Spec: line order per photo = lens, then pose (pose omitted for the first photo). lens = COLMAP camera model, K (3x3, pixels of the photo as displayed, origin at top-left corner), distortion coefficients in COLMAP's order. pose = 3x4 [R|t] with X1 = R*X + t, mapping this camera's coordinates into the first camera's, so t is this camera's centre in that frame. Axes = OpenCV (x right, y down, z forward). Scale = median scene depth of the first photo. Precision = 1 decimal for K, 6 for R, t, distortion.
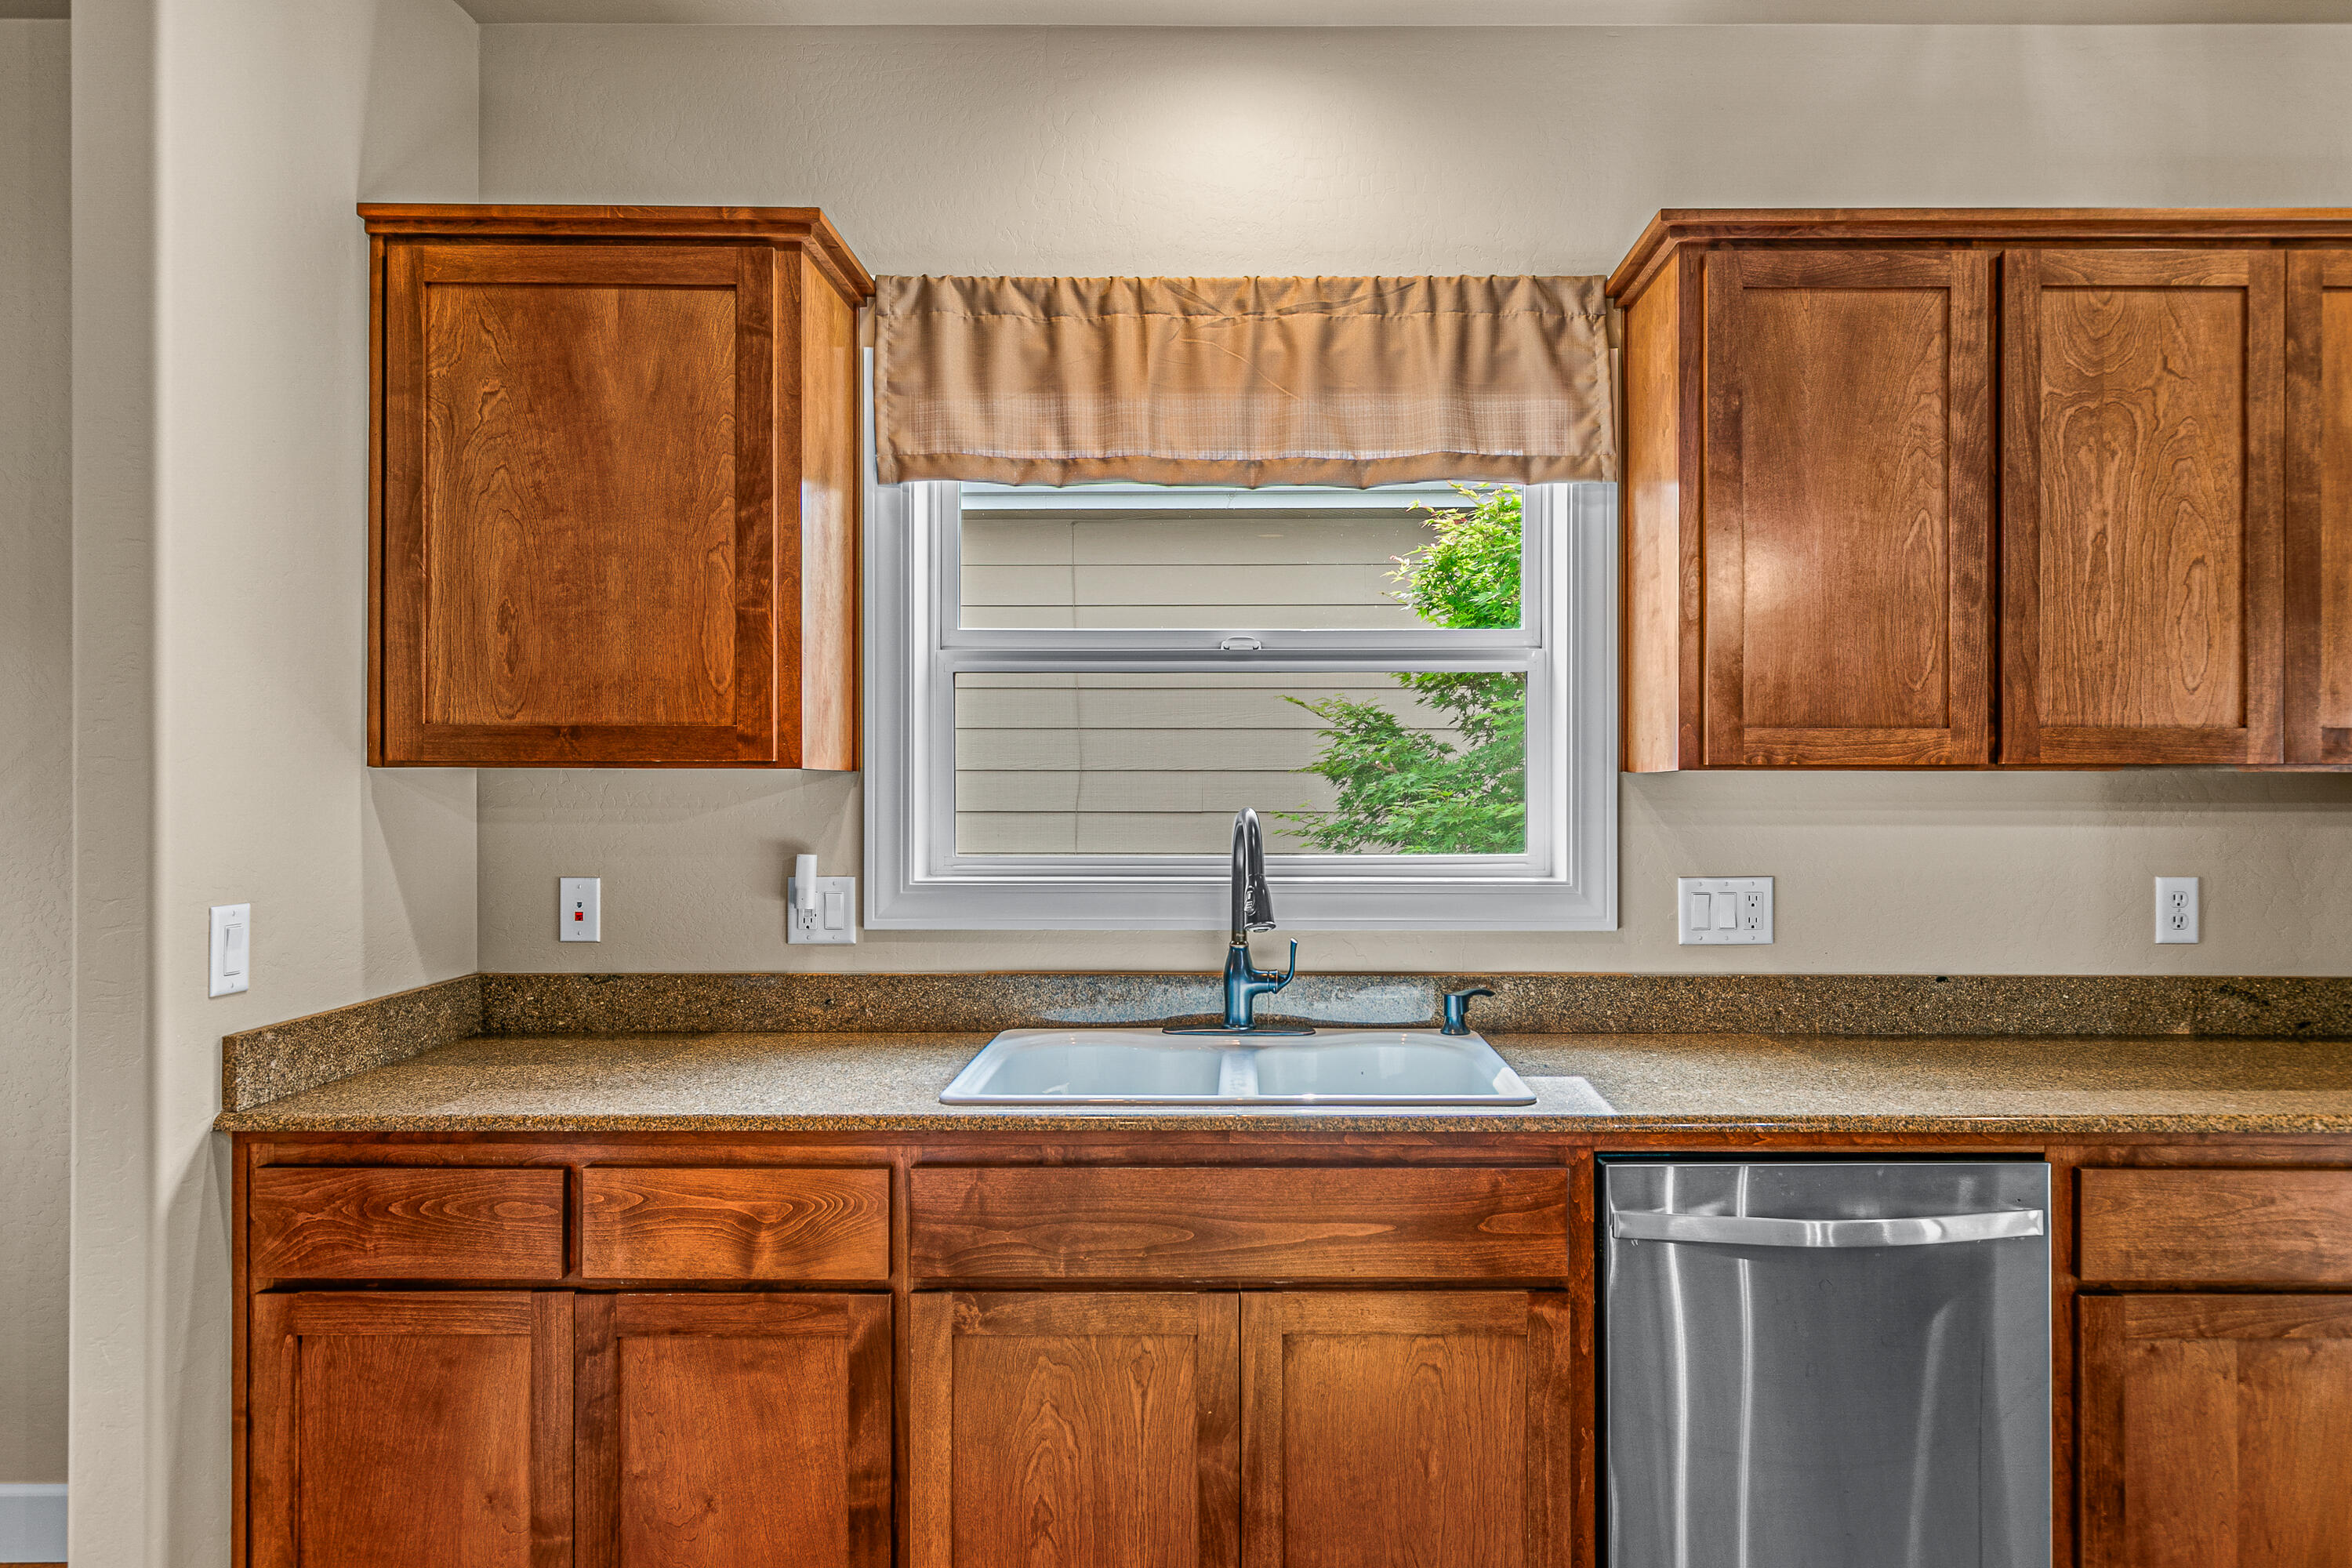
lens RADIAL K [[1424.9, 0, 1243.3], [0, 1424.9, 787.6], [0, 0, 1]] dist [0.005717, 0.000107]
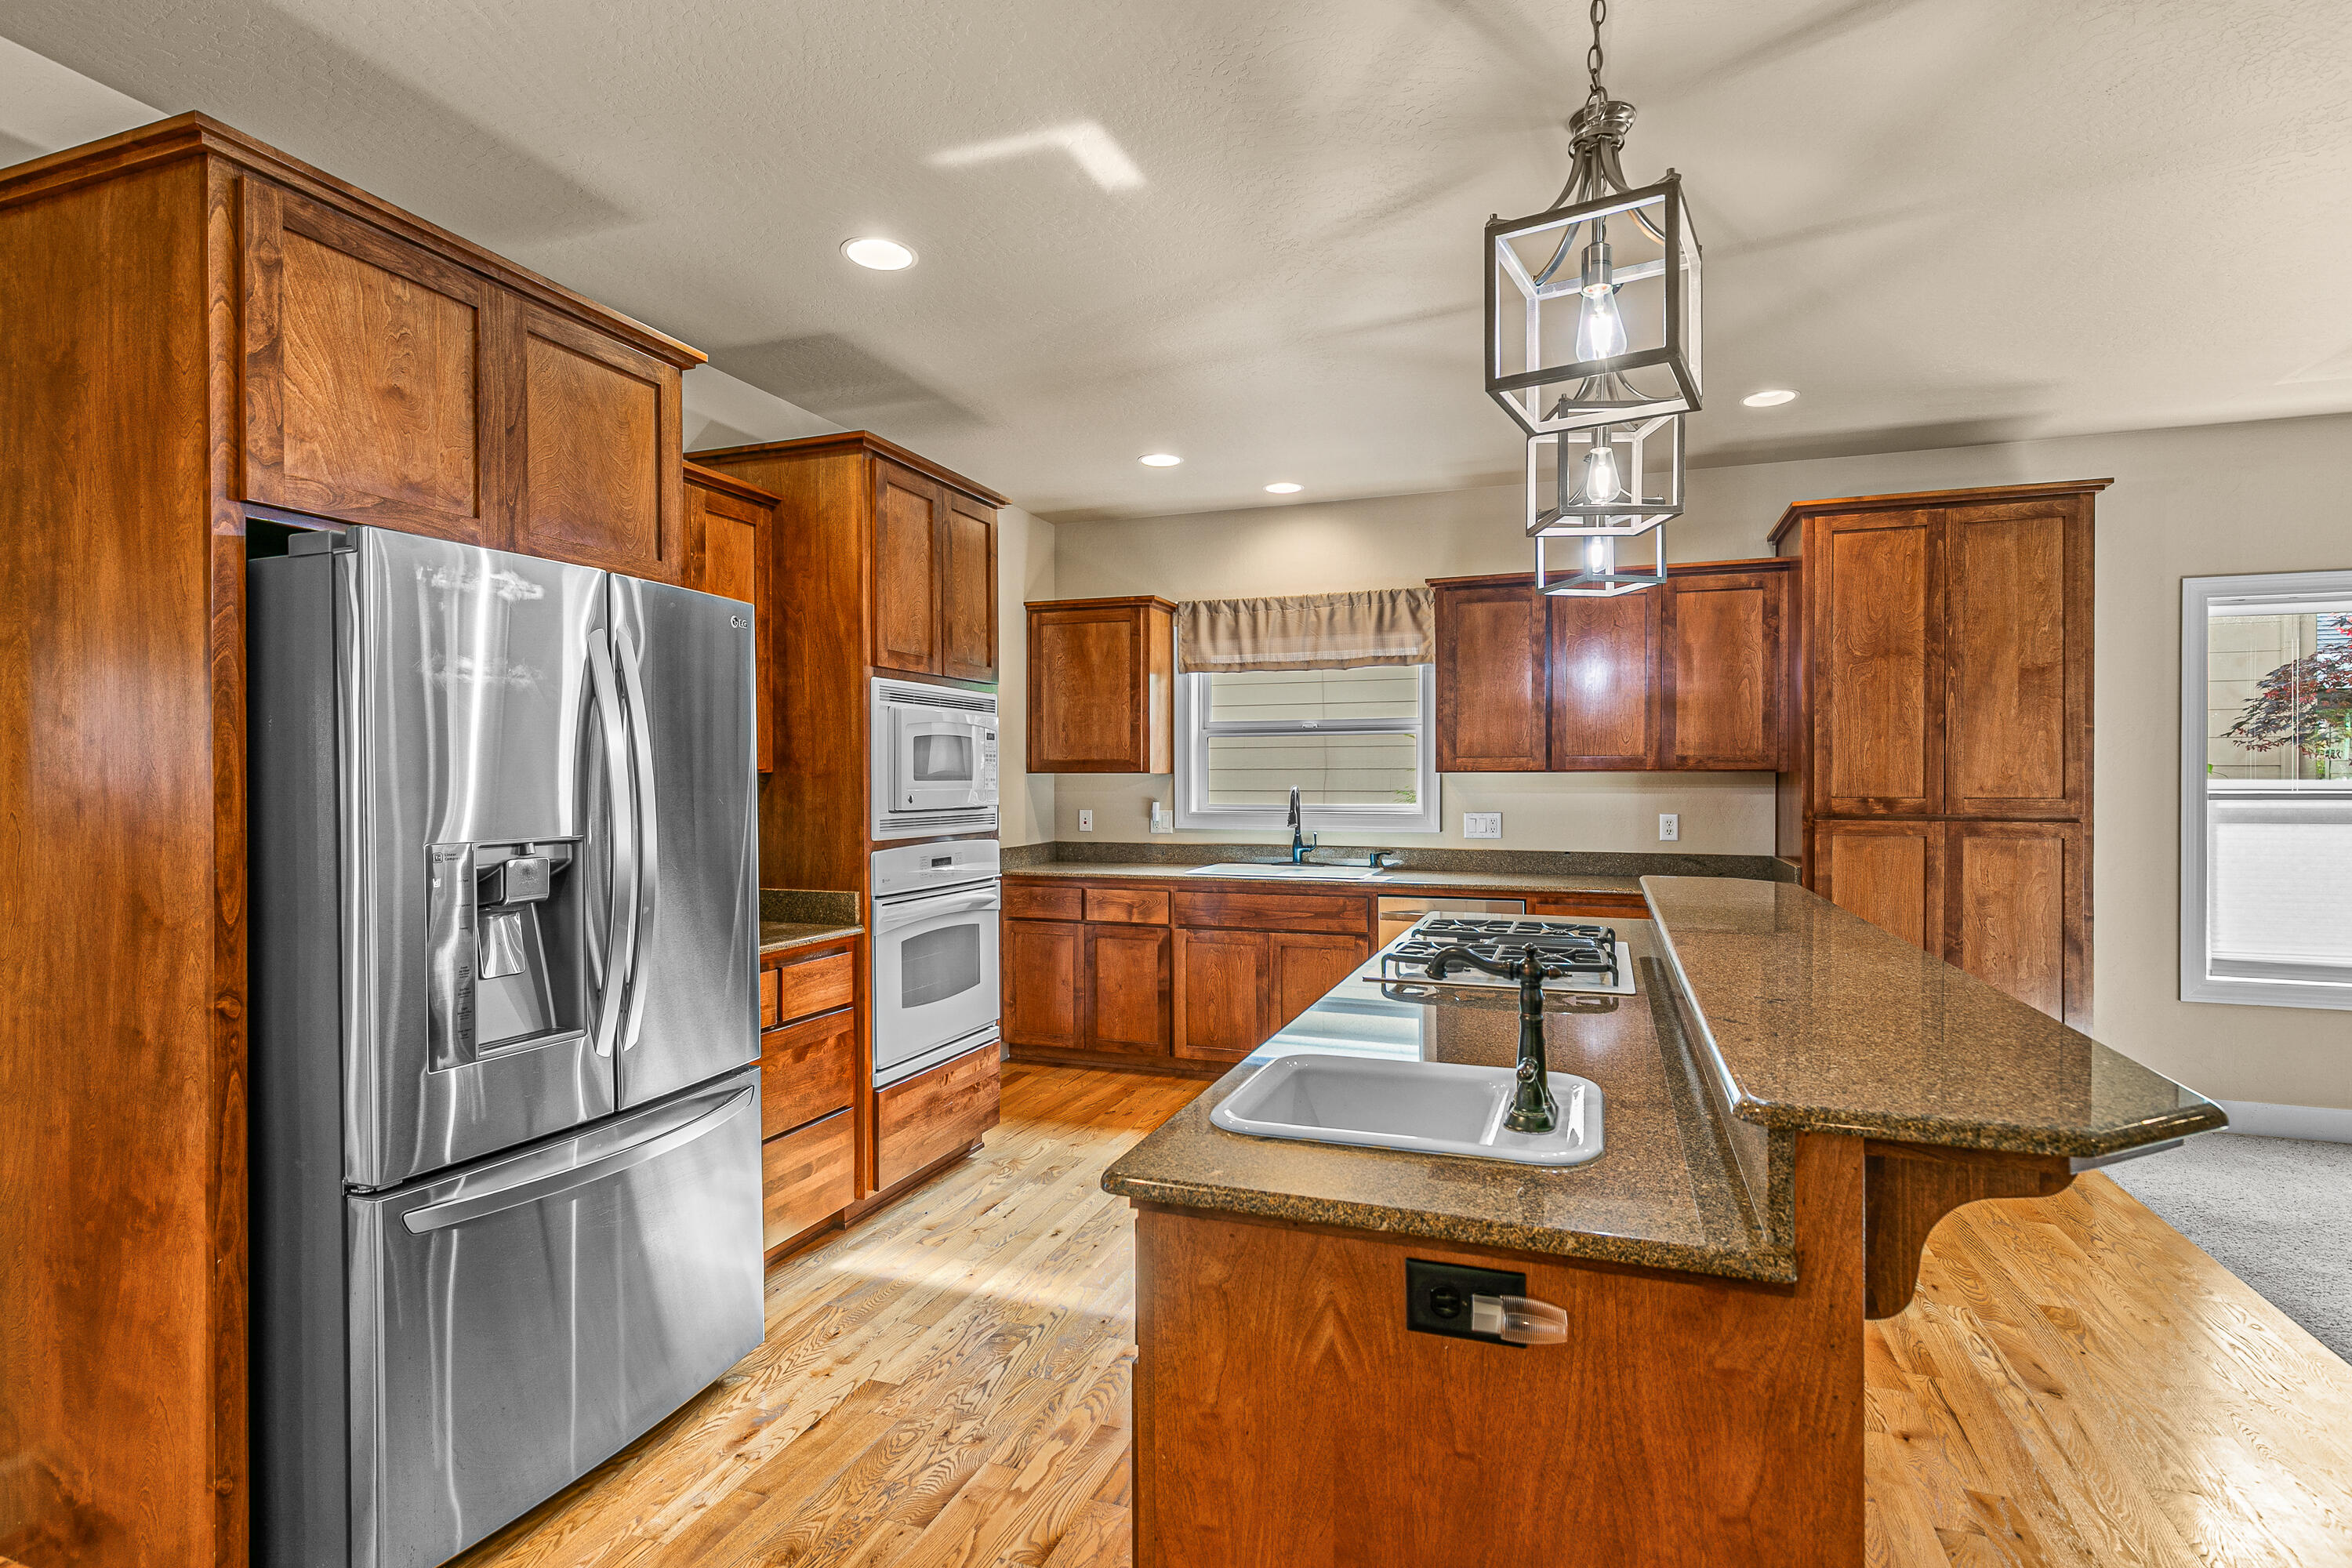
lens RADIAL K [[1143.4, 0, 1181.8], [0, 1143.4, 782.6], [0, 0, 1]] dist [0.000079, 0.000120]
pose [[0.939159, -0.000534, -0.343484, 0.618096], [0.002703, 0.999979, 0.005834, -0.007228], [0.343473, -0.006407, 0.939141, -1.332724]]
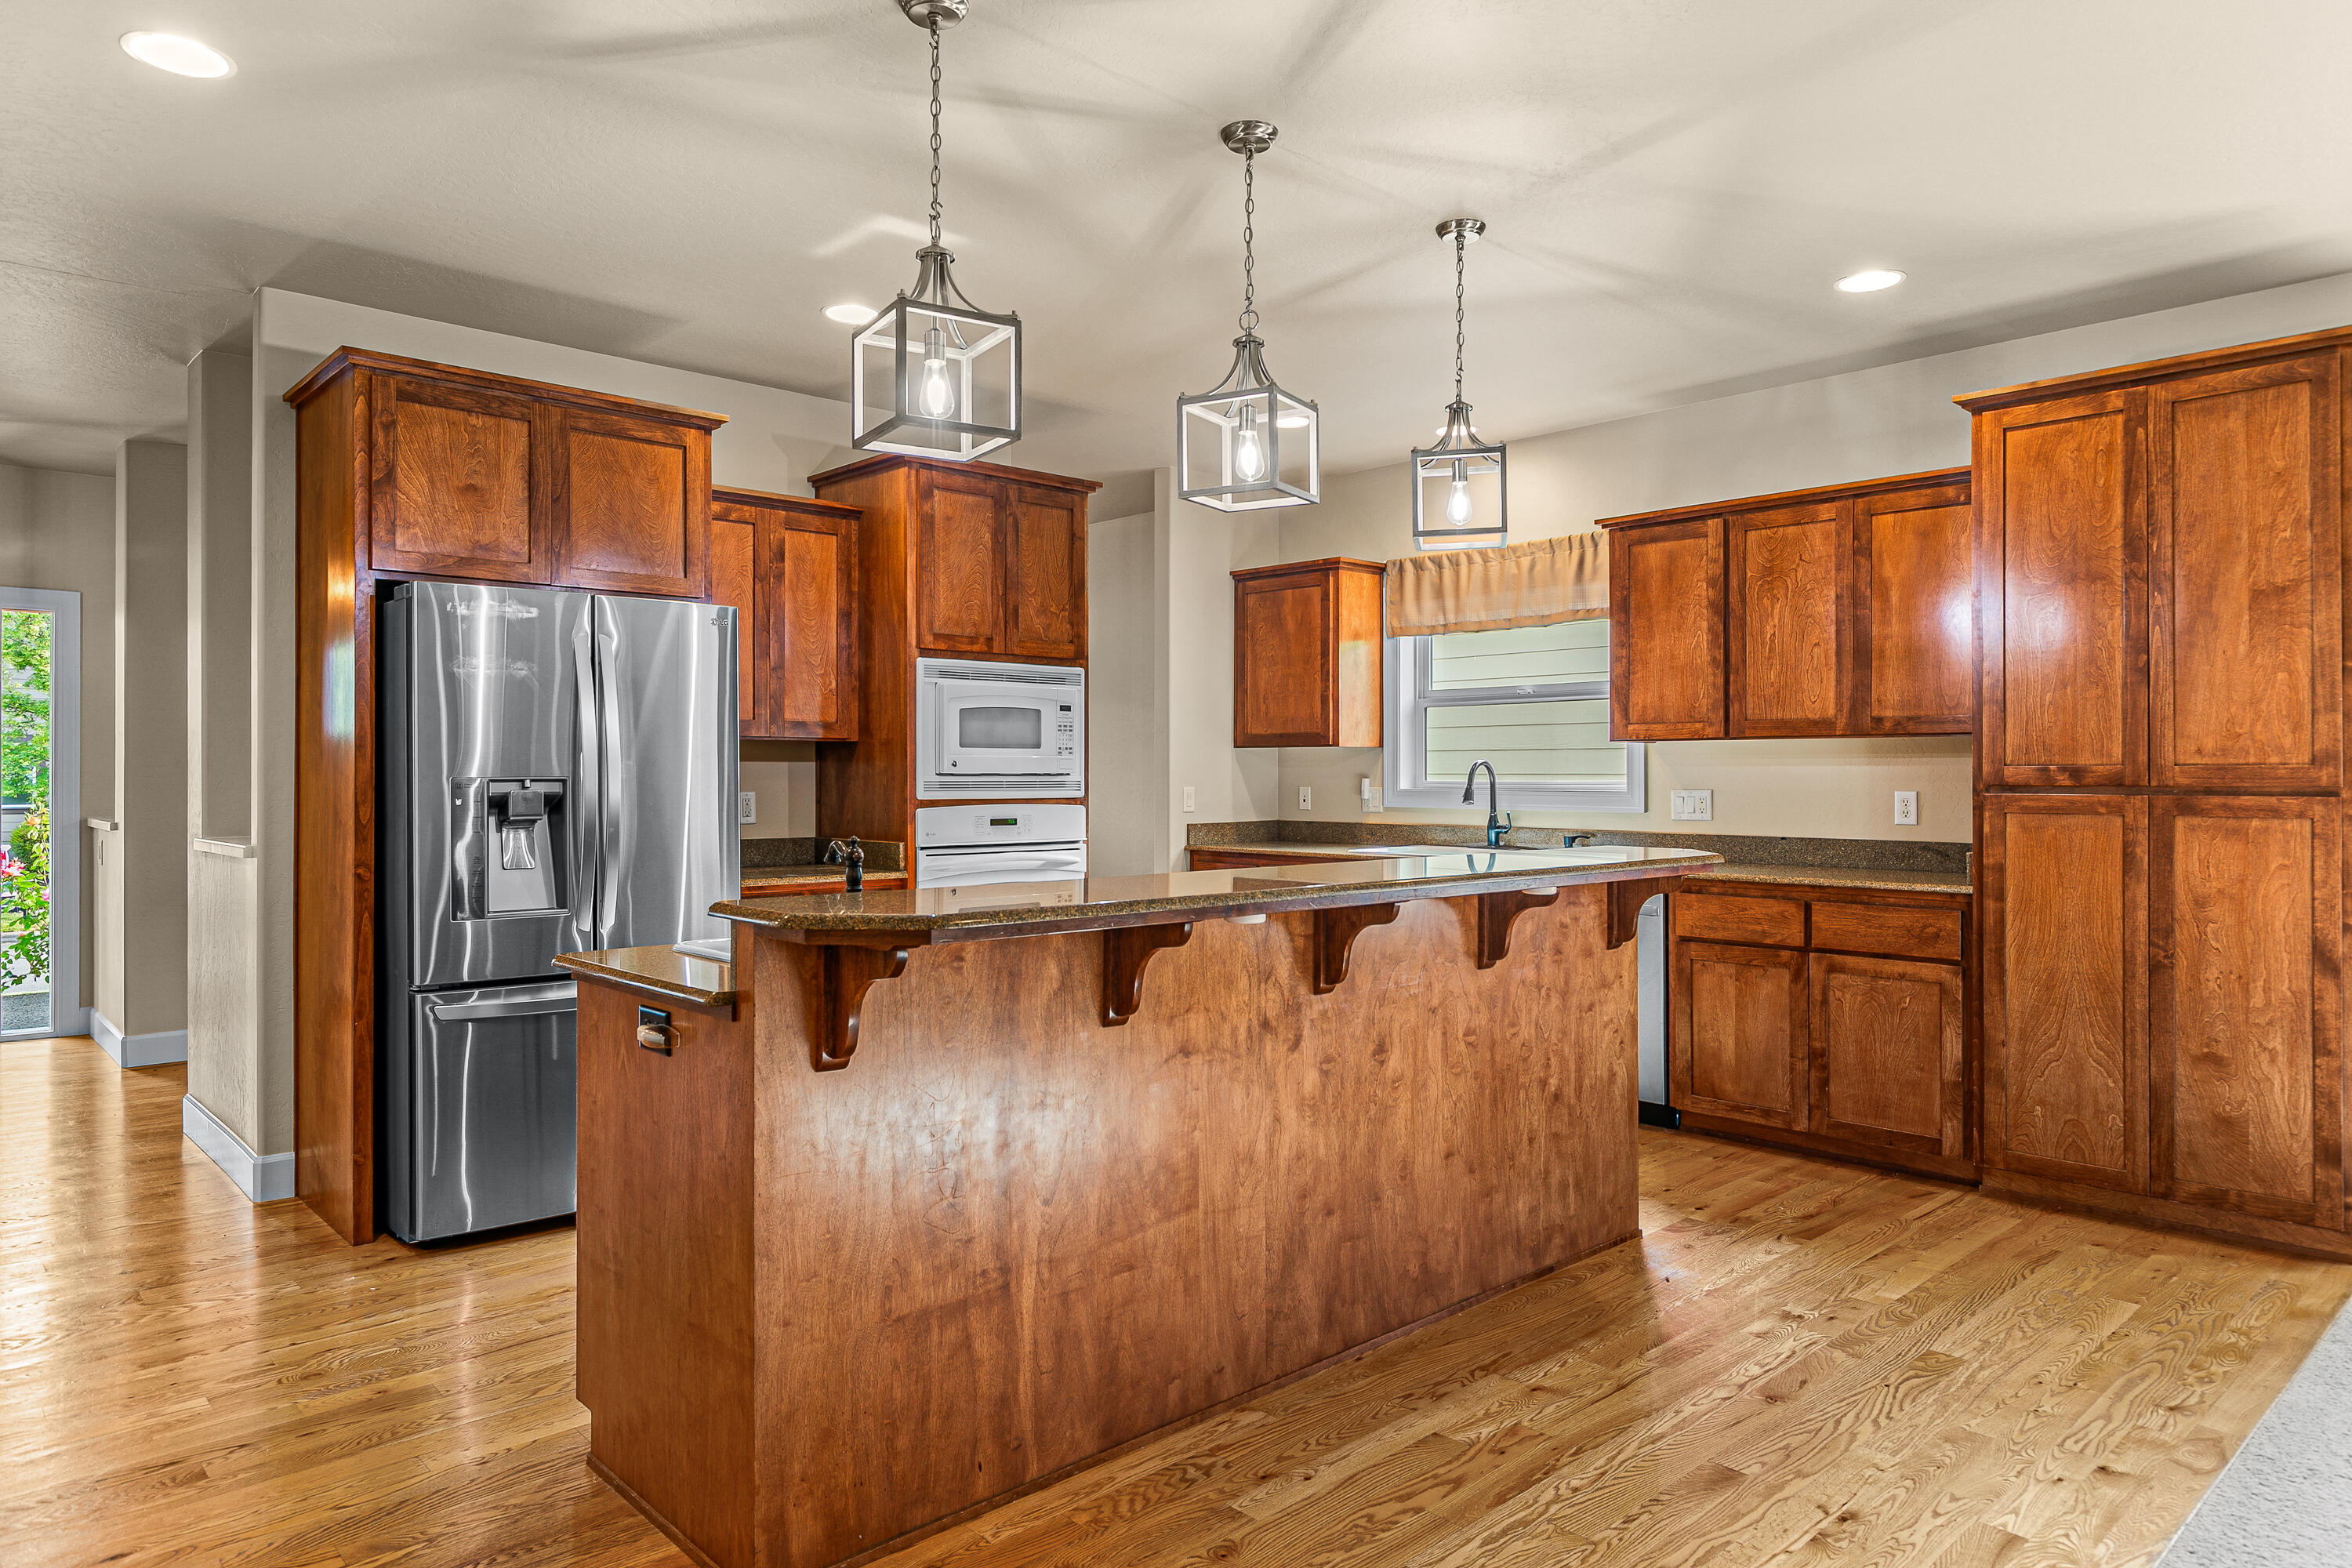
lens RADIAL K [[1439.9, 0, 1181.1], [0, 1439.9, 767.0], [0, 0, 1]] dist [0.001372, 0.000442]
pose [[0.680870, -0.004231, -0.732392, 1.638773], [0.002217, 0.999991, -0.003716, 0.039080], [0.732401, 0.000906, 0.680873, -1.254354]]
